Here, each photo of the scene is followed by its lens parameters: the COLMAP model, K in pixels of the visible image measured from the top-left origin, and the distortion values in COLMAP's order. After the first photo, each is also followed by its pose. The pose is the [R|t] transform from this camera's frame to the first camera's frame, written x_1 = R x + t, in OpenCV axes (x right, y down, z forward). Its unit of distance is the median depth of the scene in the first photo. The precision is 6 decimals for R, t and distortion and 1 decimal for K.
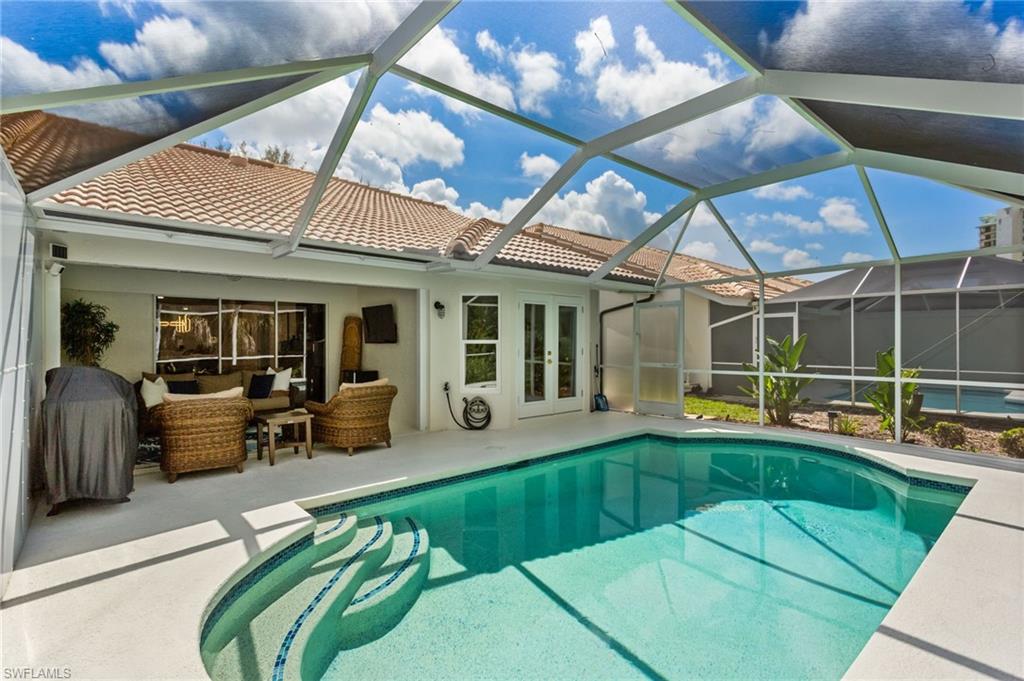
lens RADIAL K [[455.5, 0, 488.3], [0, 455.5, 338.2], [0, 0, 1]] dist [0.001025, -0.000188]
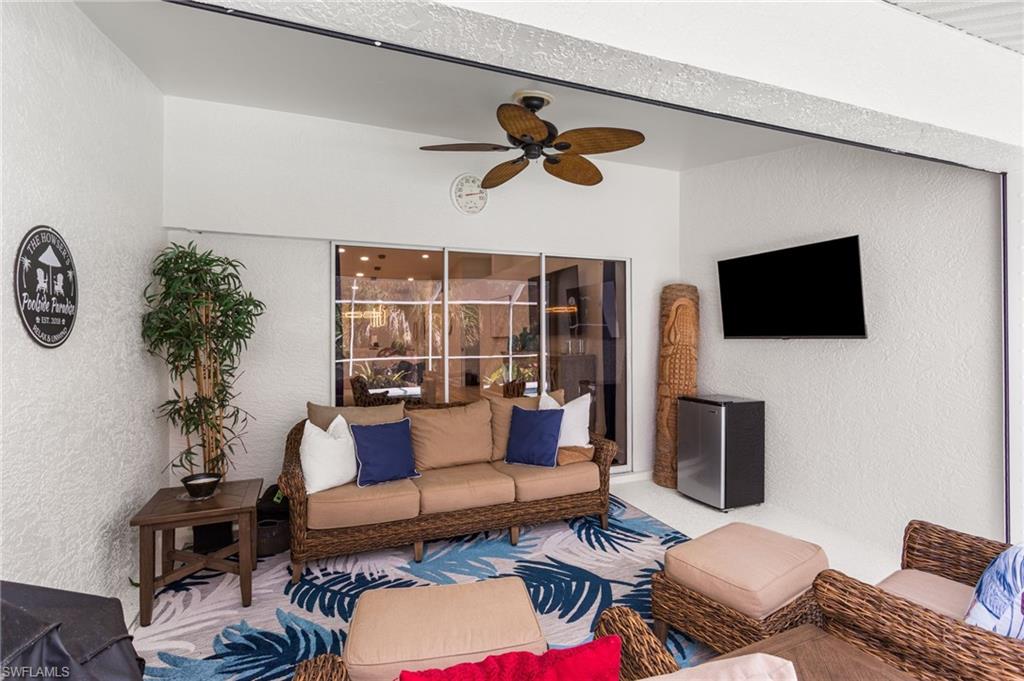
lens RADIAL K [[486.7, 0, 514.5], [0, 486.7, 340.1], [0, 0, 1]] dist [-0.003245, 0.002727]
pose [[0.951429, -0.001539, -0.307863, -0.374872], [0.005248, 0.999923, 0.011217, 0.006374], [0.307822, -0.012288, 0.951365, 0.548892]]
